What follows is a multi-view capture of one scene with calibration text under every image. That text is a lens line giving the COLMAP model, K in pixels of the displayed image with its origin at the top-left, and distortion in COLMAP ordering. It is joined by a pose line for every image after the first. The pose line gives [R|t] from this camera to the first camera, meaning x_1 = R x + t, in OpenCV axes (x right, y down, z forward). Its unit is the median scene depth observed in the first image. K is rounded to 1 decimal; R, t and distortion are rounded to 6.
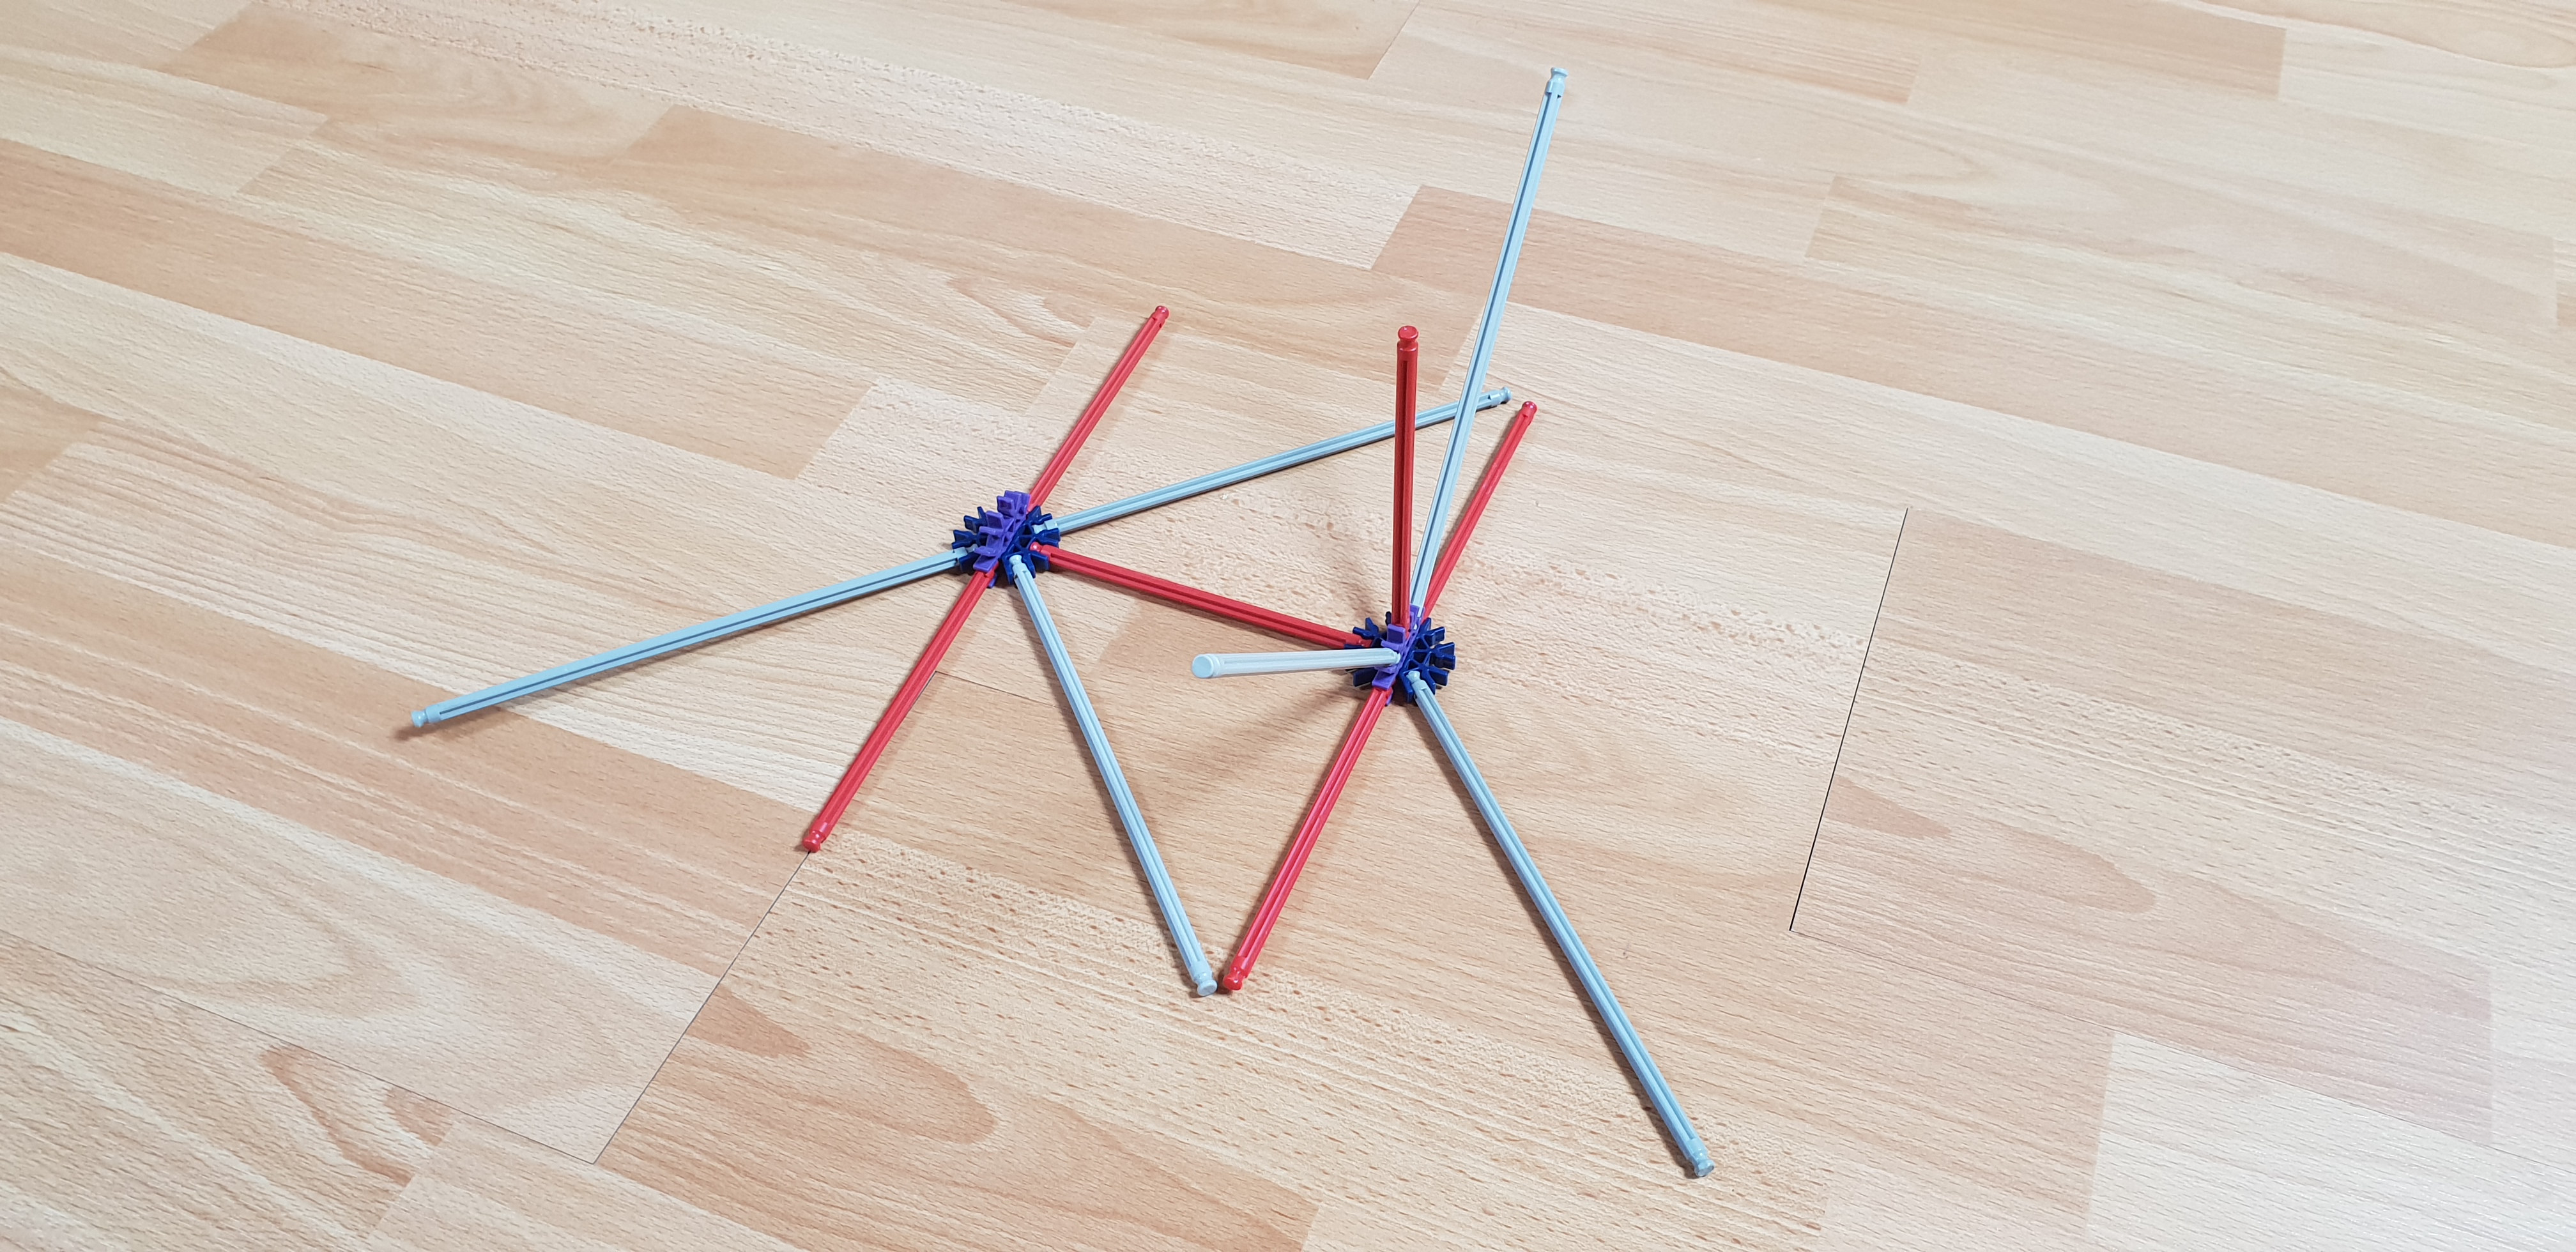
lens RADIAL K [[2057.1, 0, 1280.6], [0, 2057.1, 629.7], [0, 0, 1]] dist [0.000178, 0.007203]
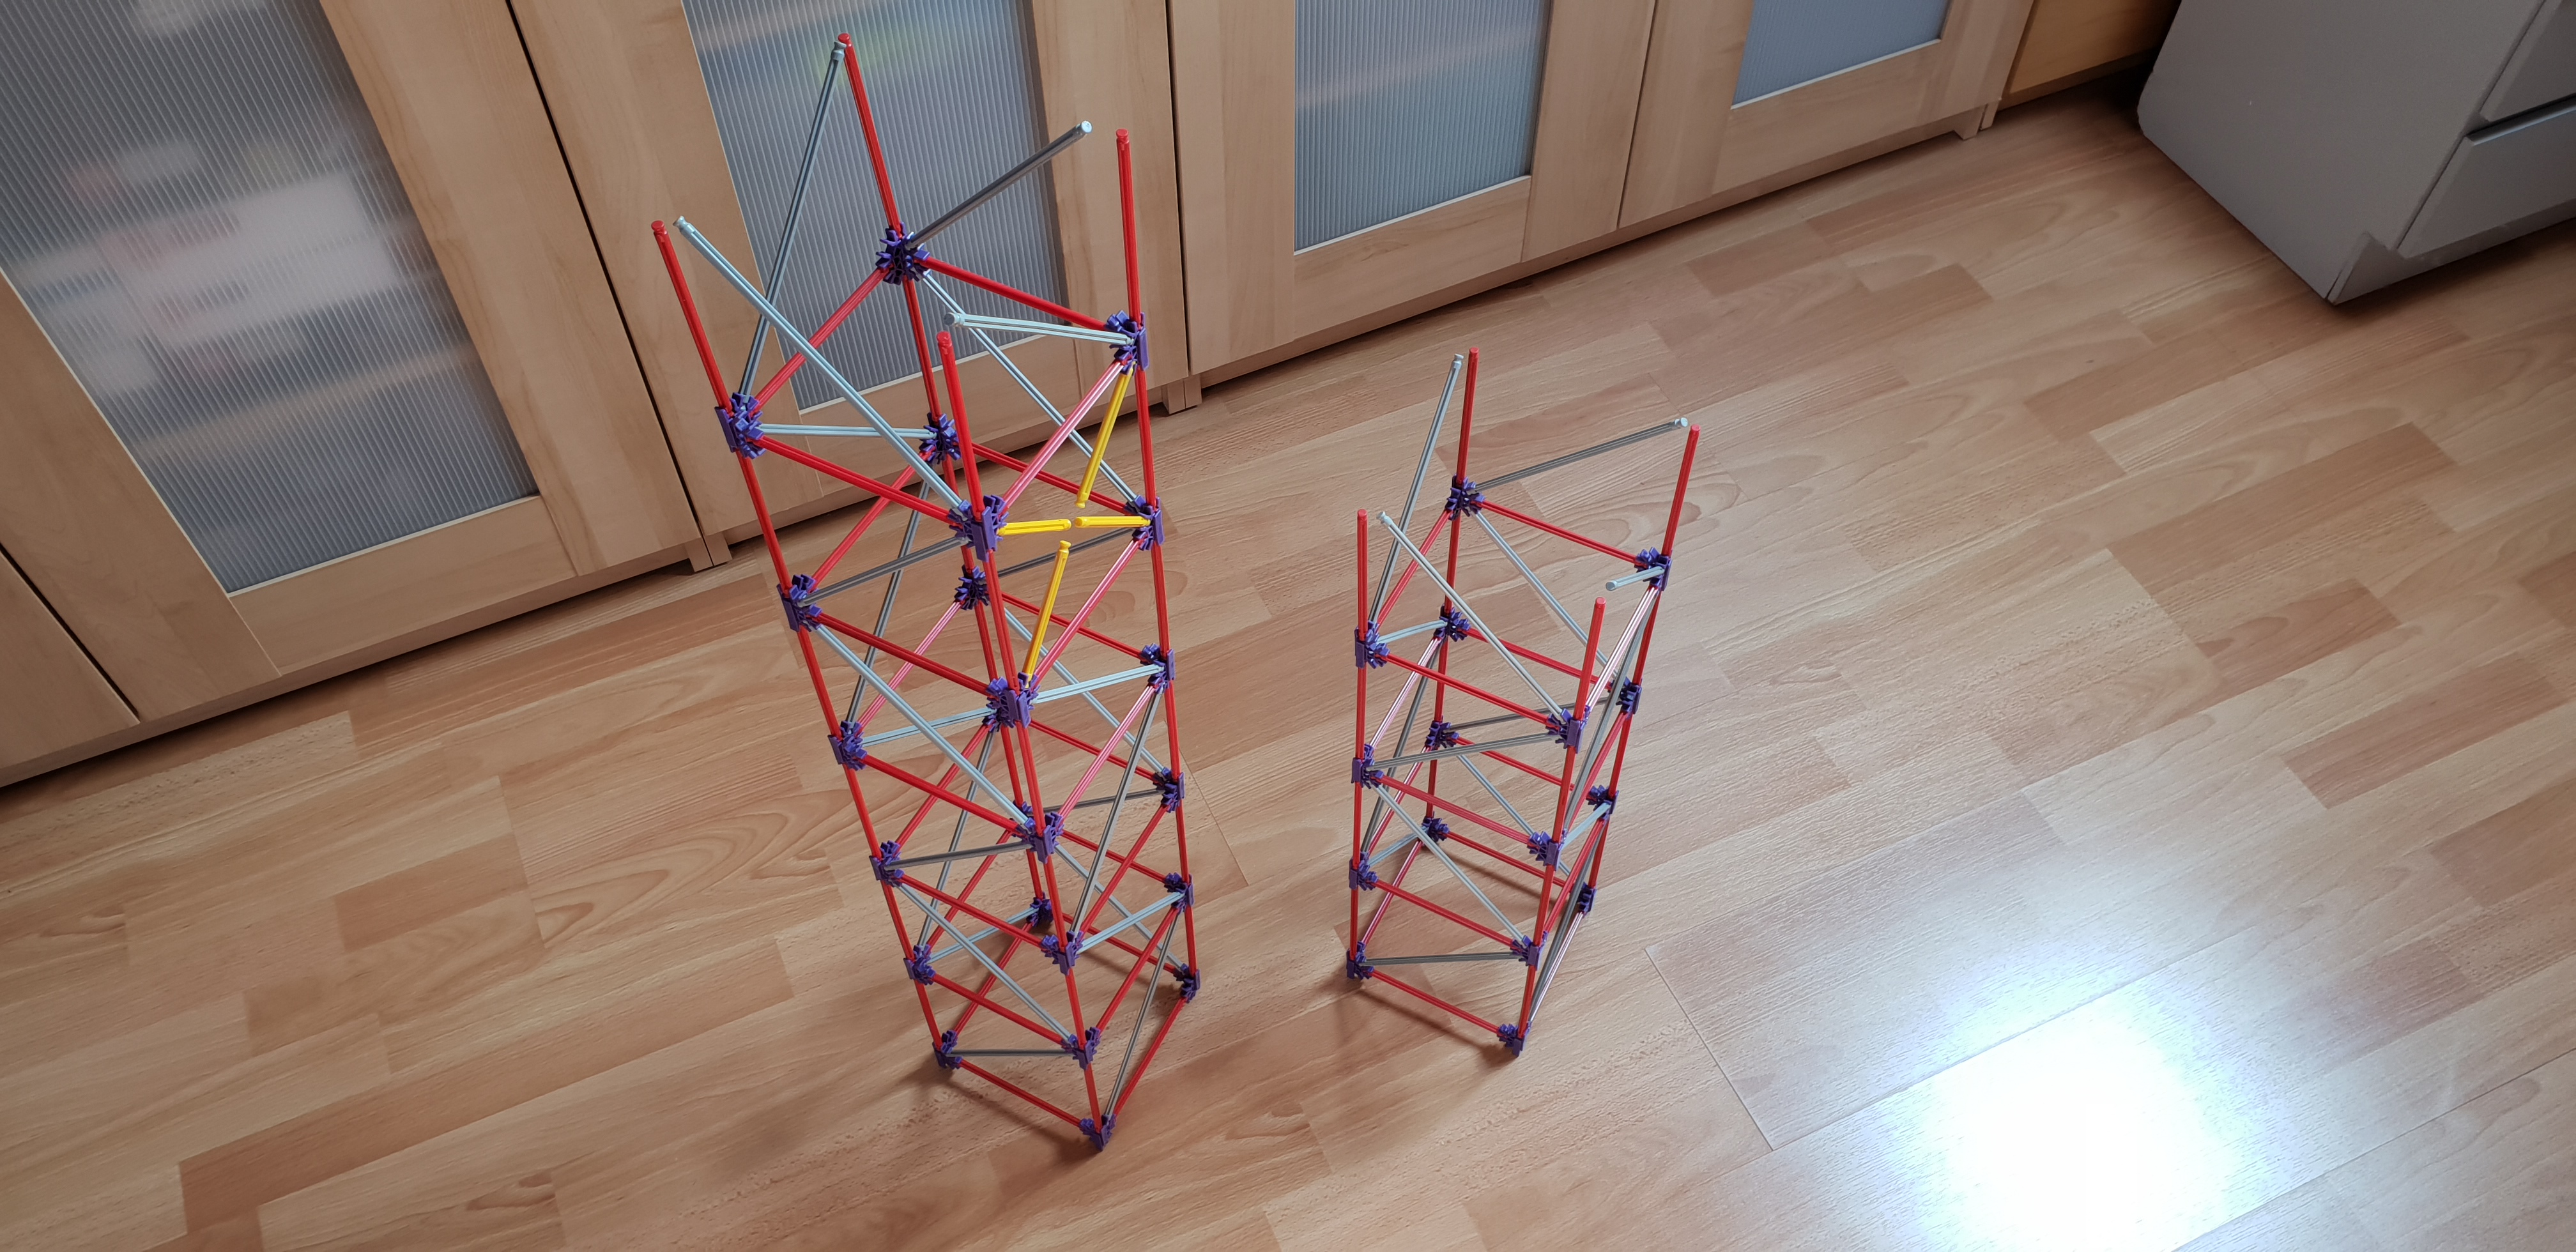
lens RADIAL K [[2057.1, 0, 1280.8], [0, 2057.1, 602.2], [0, 0, 1]] dist [0.000178, 0.007203]
pose [[0.688007, -0.573808, 0.444287, -0.745271], [0.537483, 0.814258, 0.219308, -1.047282], [-0.487605, 0.087911, 0.868627, -0.818096]]
